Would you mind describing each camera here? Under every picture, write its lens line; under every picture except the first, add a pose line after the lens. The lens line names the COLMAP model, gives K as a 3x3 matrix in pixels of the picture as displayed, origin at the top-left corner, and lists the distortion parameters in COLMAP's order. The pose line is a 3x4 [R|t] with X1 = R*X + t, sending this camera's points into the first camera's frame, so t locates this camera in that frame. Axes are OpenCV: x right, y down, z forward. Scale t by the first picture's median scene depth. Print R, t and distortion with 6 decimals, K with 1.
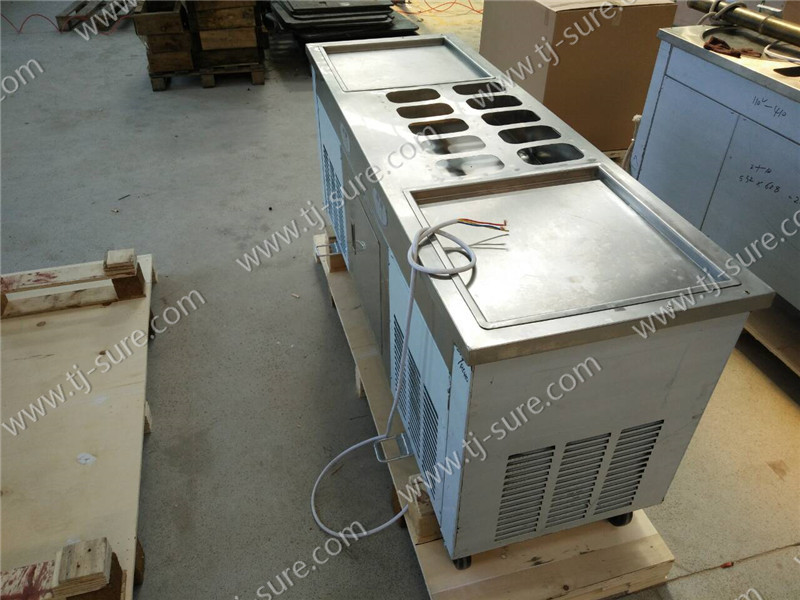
lens RADIAL K [[605.2, 0, 403.1], [0, 605.2, 300.2], [0, 0, 1]] dist [0.010913, 0.004441]
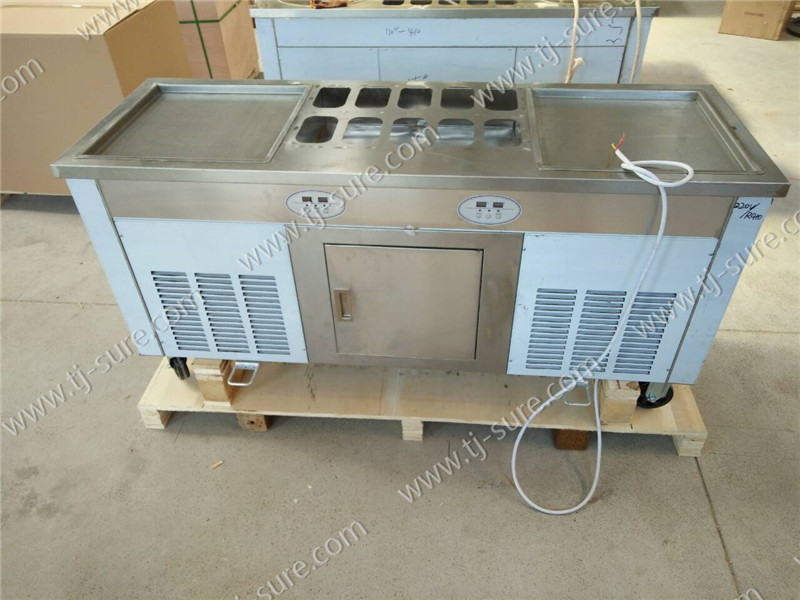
lens RADIAL K [[605.2, 0, 400.7], [0, 605.2, 301.1], [0, 0, 1]] dist [0.010913, 0.004441]
pose [[0.358679, -0.613239, 0.703767, -0.712941], [0.598081, 0.729829, 0.331133, -0.379674], [-0.716693, 0.302139, 0.628541, 0.446494]]
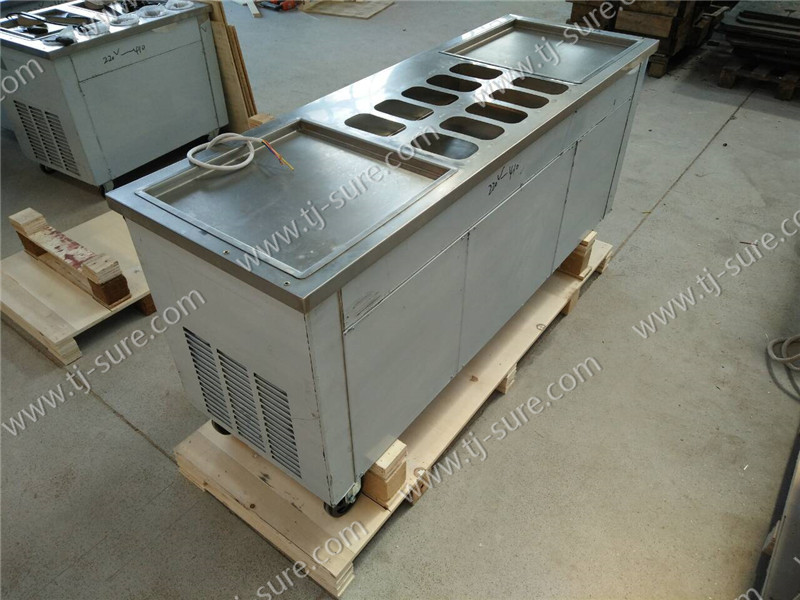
lens RADIAL K [[605.2, 0, 400.0], [0, 605.2, 298.0], [0, 0, 1]] dist [0.010913, 0.004441]
pose [[0.601291, 0.503448, -0.620475, 0.760035], [-0.491608, 0.845258, 0.209428, -0.168697], [0.629898, 0.179103, 0.755745, 0.226642]]
